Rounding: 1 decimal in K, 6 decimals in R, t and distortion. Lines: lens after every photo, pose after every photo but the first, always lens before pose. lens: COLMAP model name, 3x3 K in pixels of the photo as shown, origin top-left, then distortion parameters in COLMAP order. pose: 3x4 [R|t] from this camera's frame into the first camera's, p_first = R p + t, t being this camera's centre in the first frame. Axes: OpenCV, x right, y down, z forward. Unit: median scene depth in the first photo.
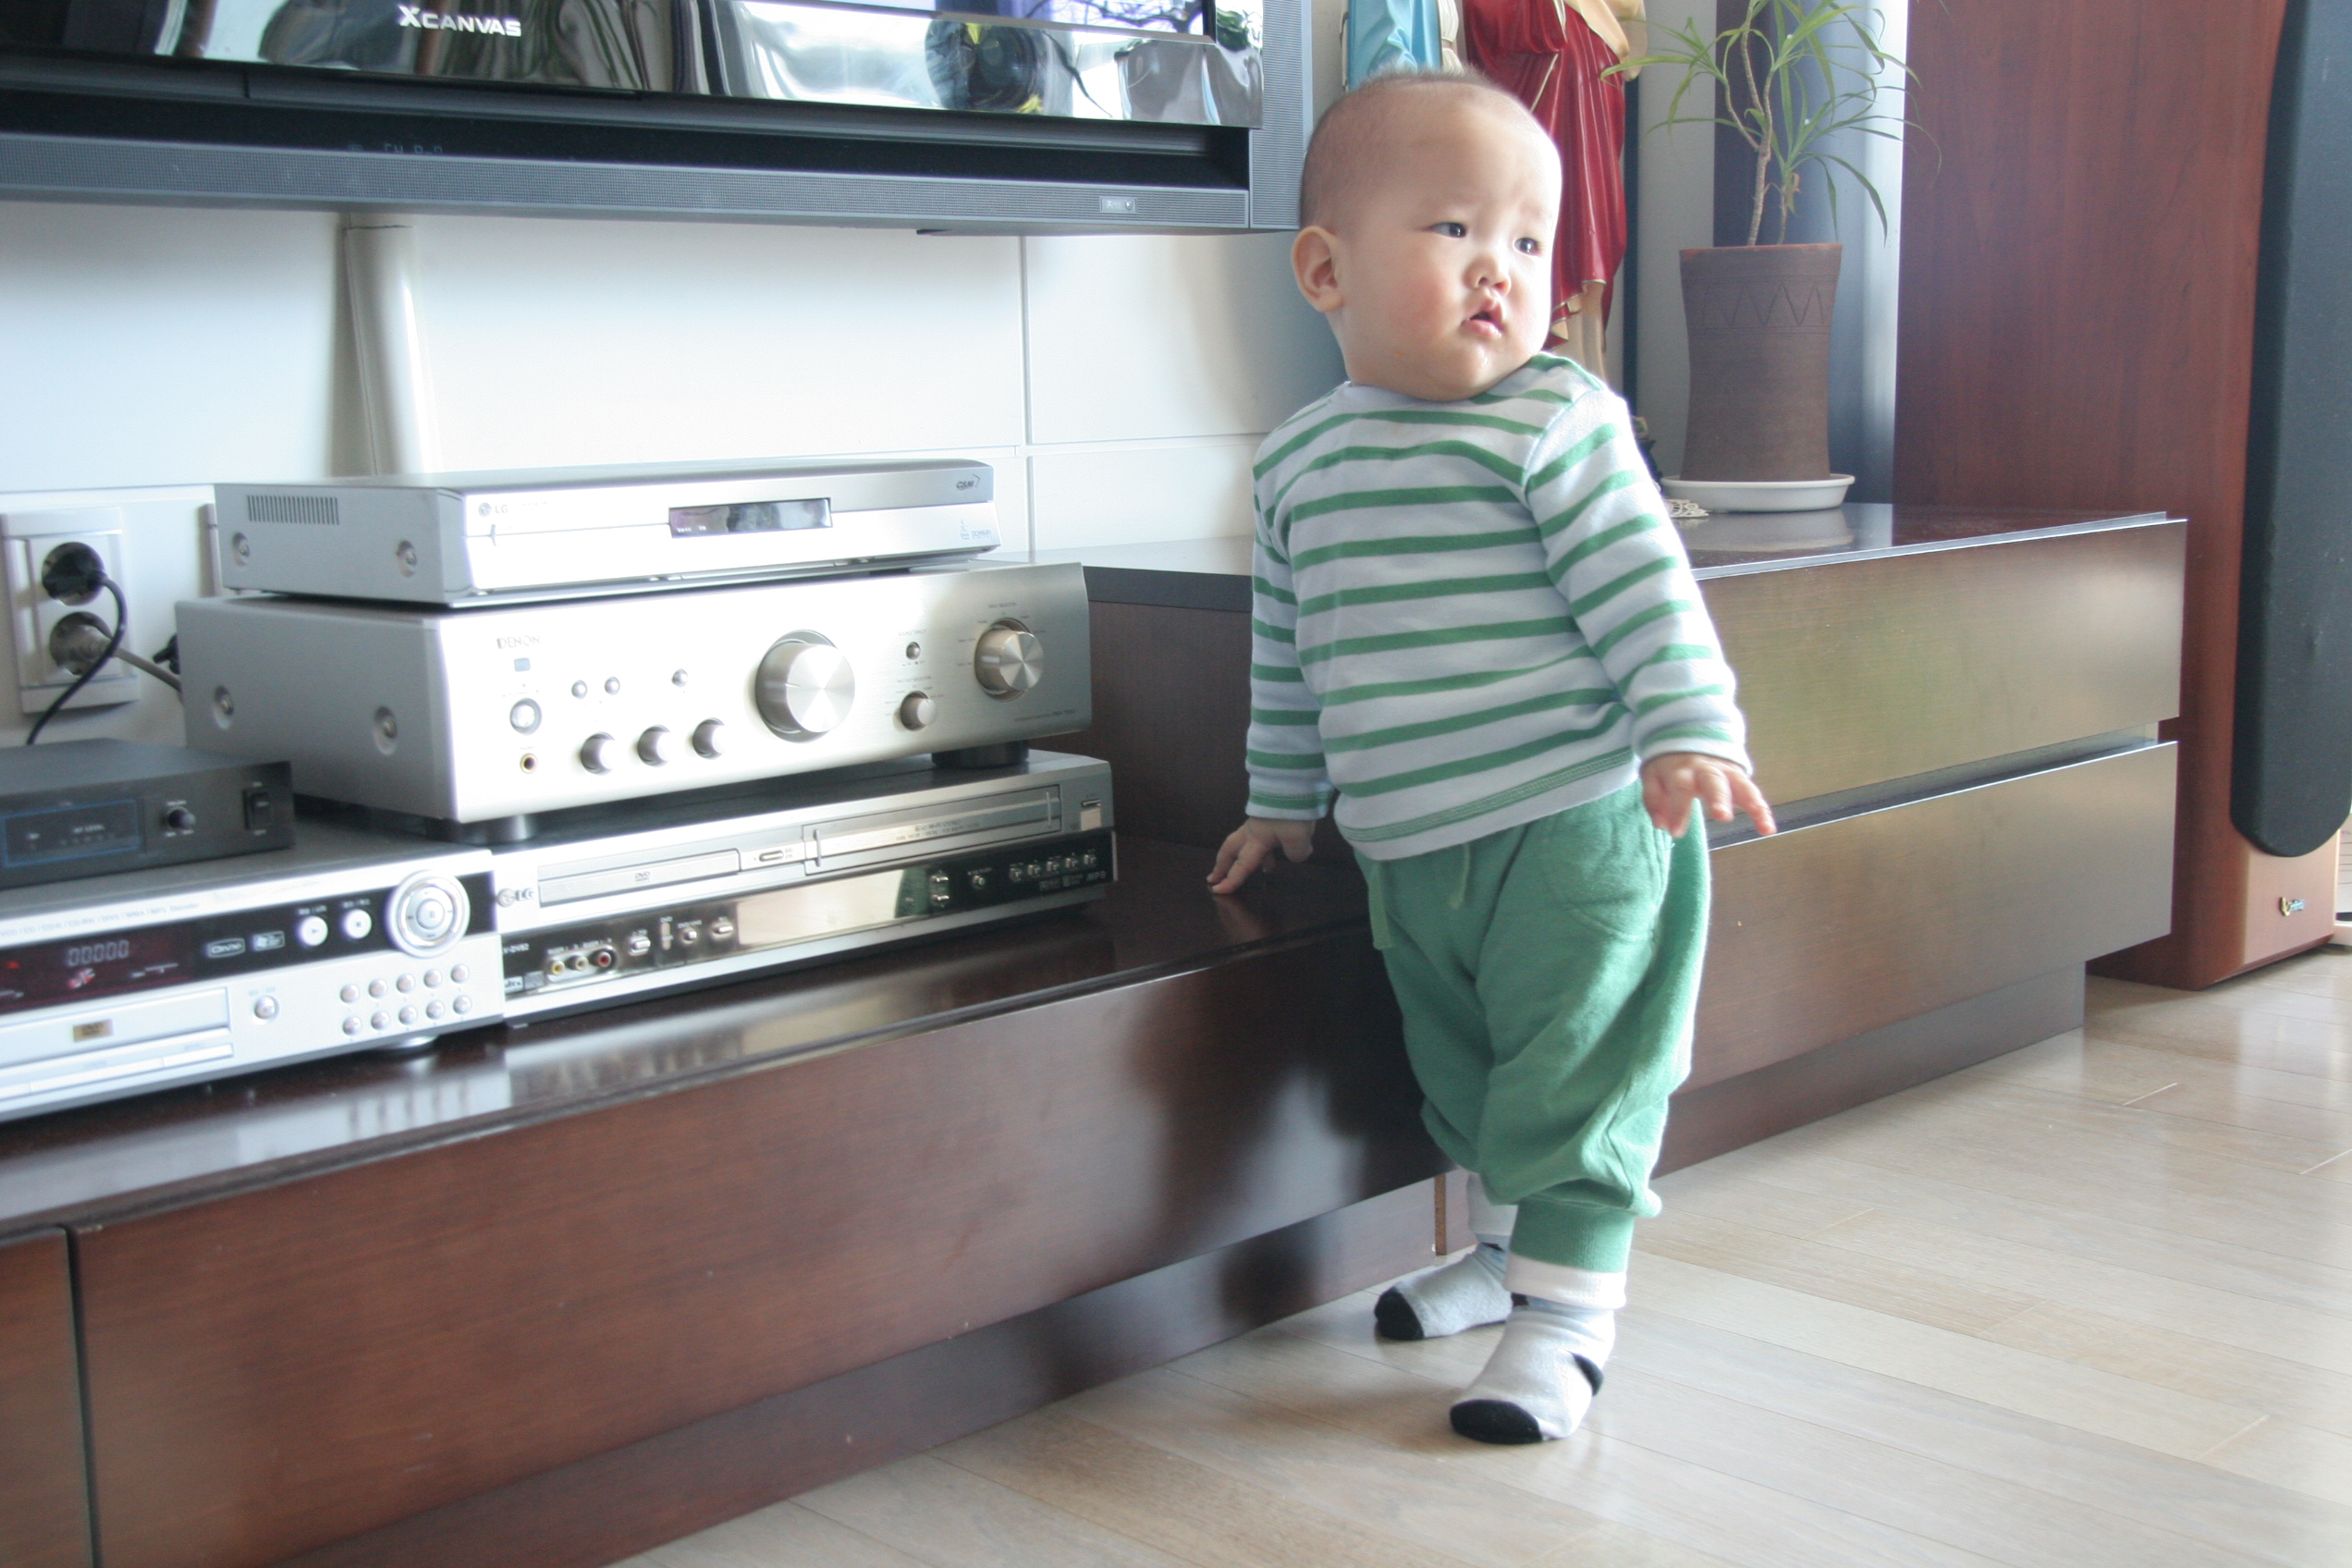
lens RADIAL K [[2715.4, 0, 1176.0], [0, 2715.4, 784.0], [0, 0, 1]] dist [0.025237, 0.158964]
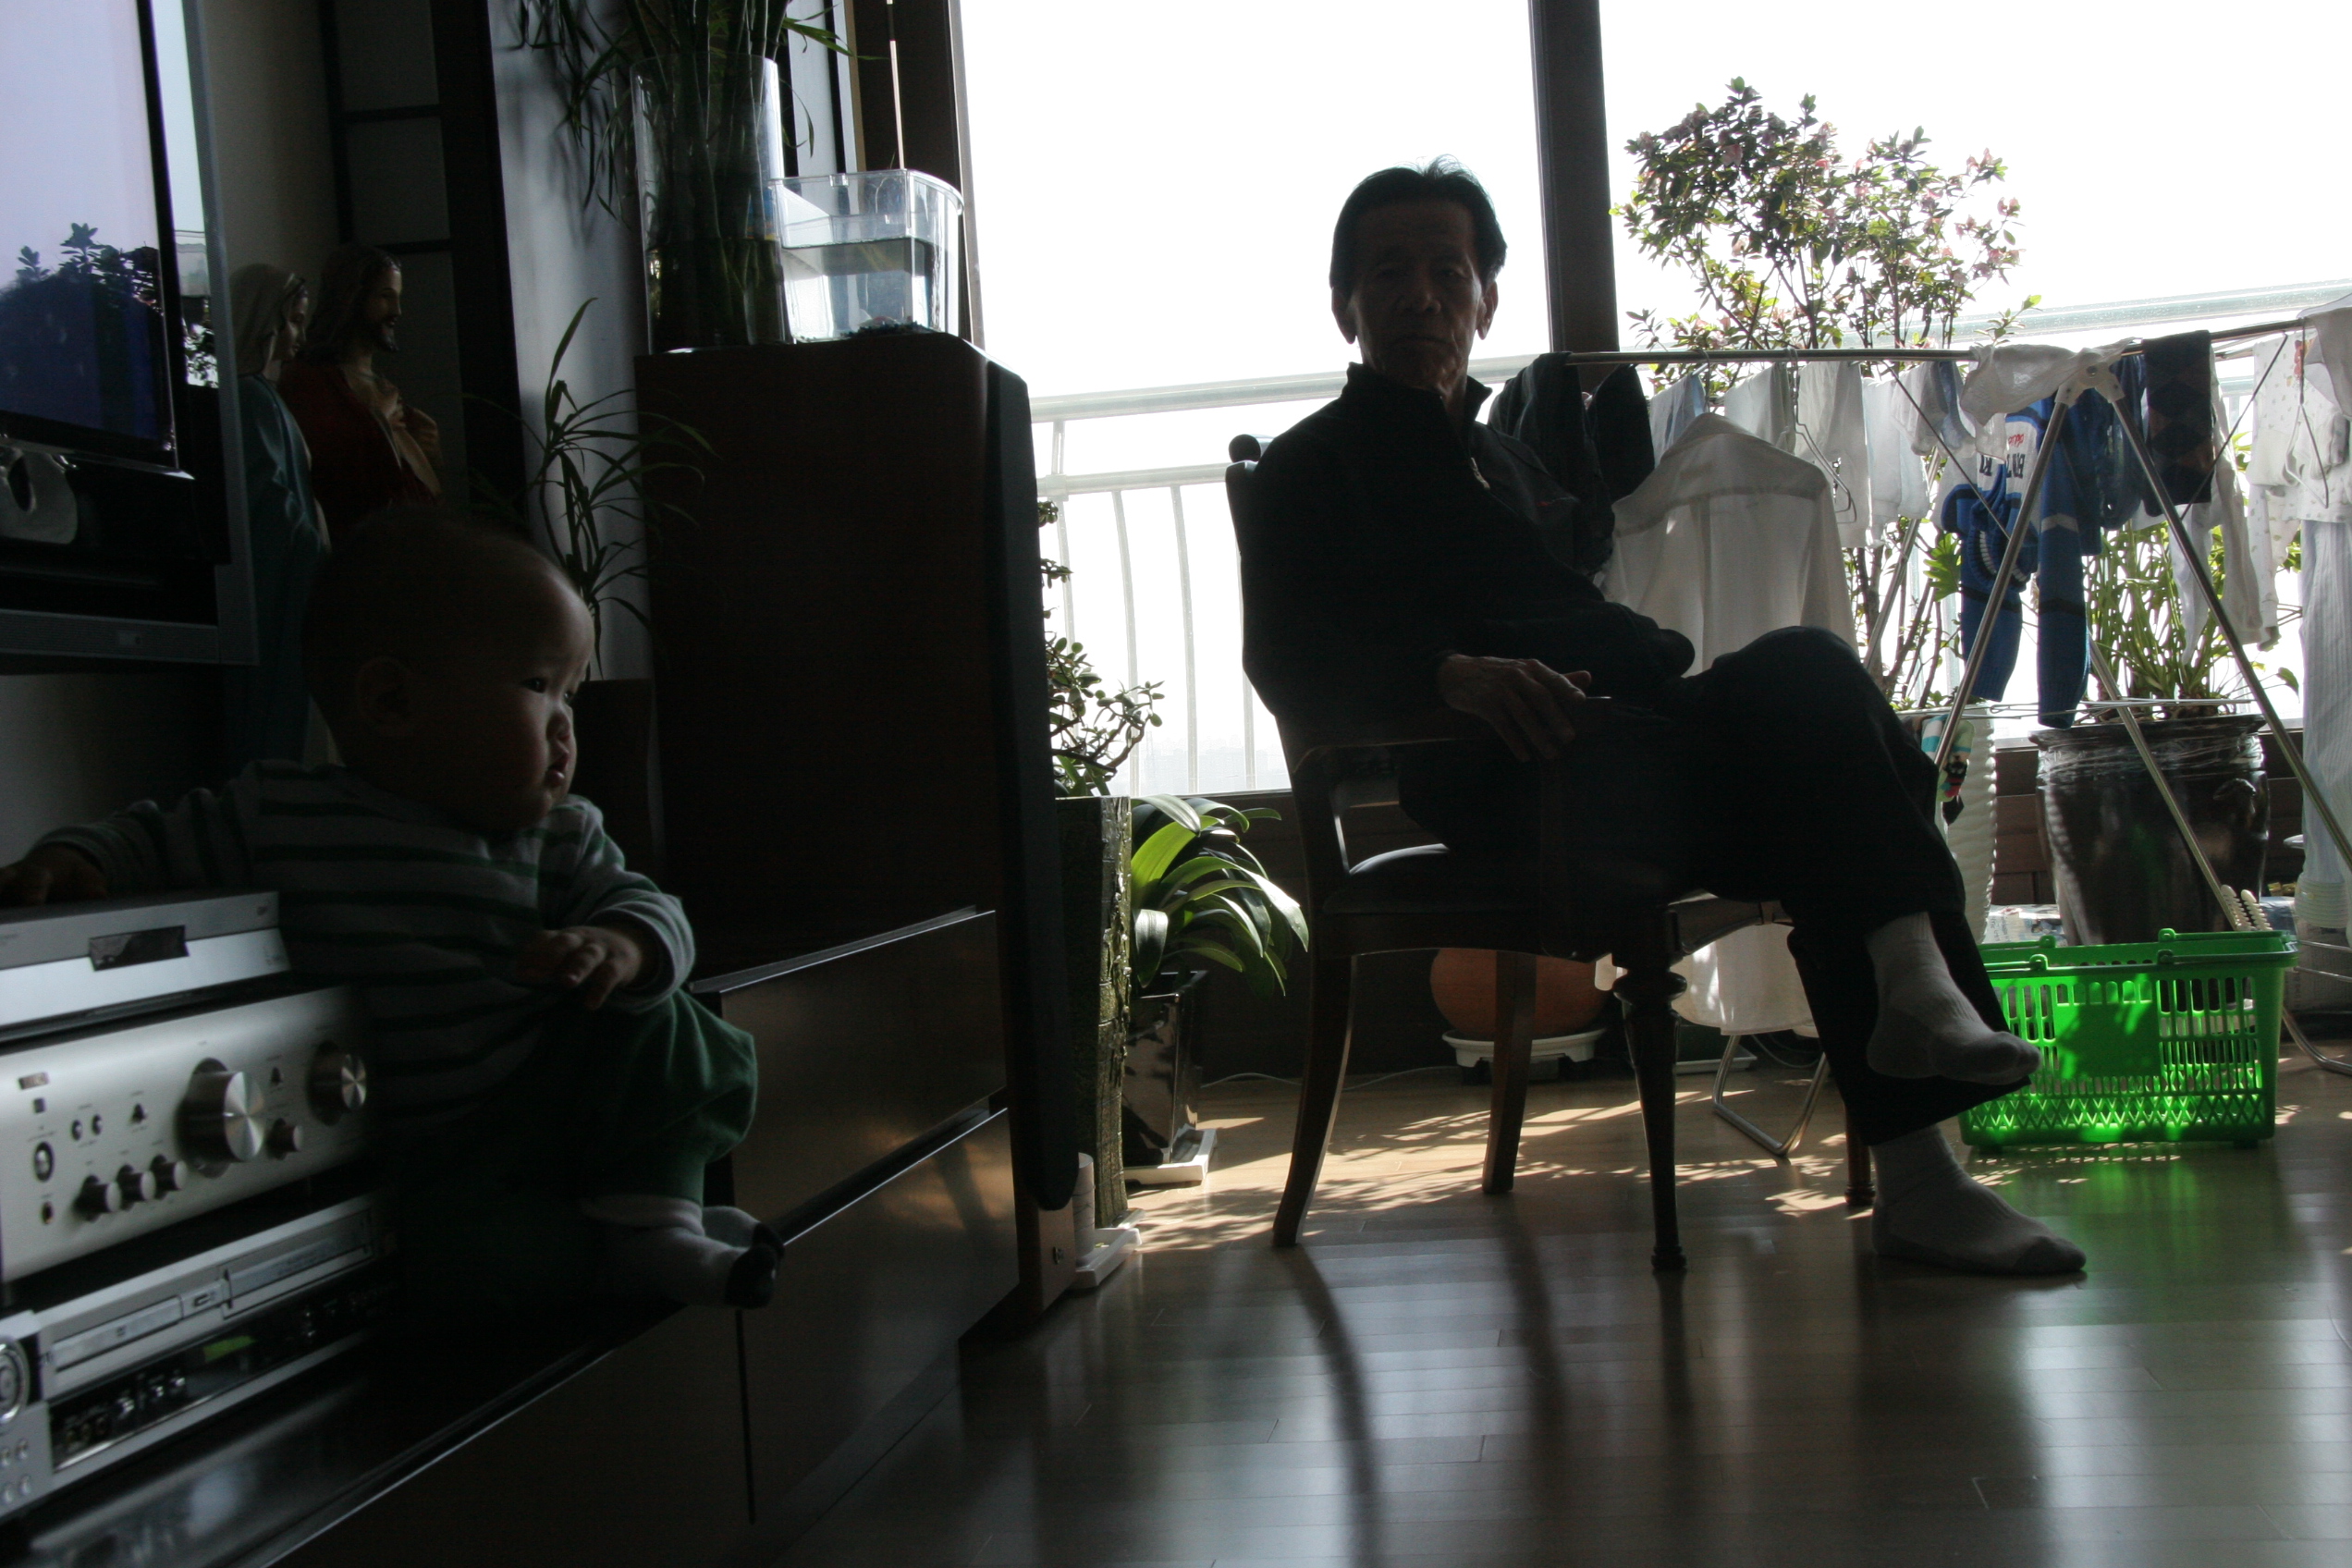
lens RADIAL K [[3015.8, 0, 1183.6], [0, 3015.8, 808.8], [0, 0, 1]] dist [-0.018610, 0.485993]
pose [[0.791347, -0.039892, 0.610065, -0.537054], [0.139843, 0.983225, -0.117104, 0.031138], [-0.595159, 0.177983, 0.783650, -0.062405]]
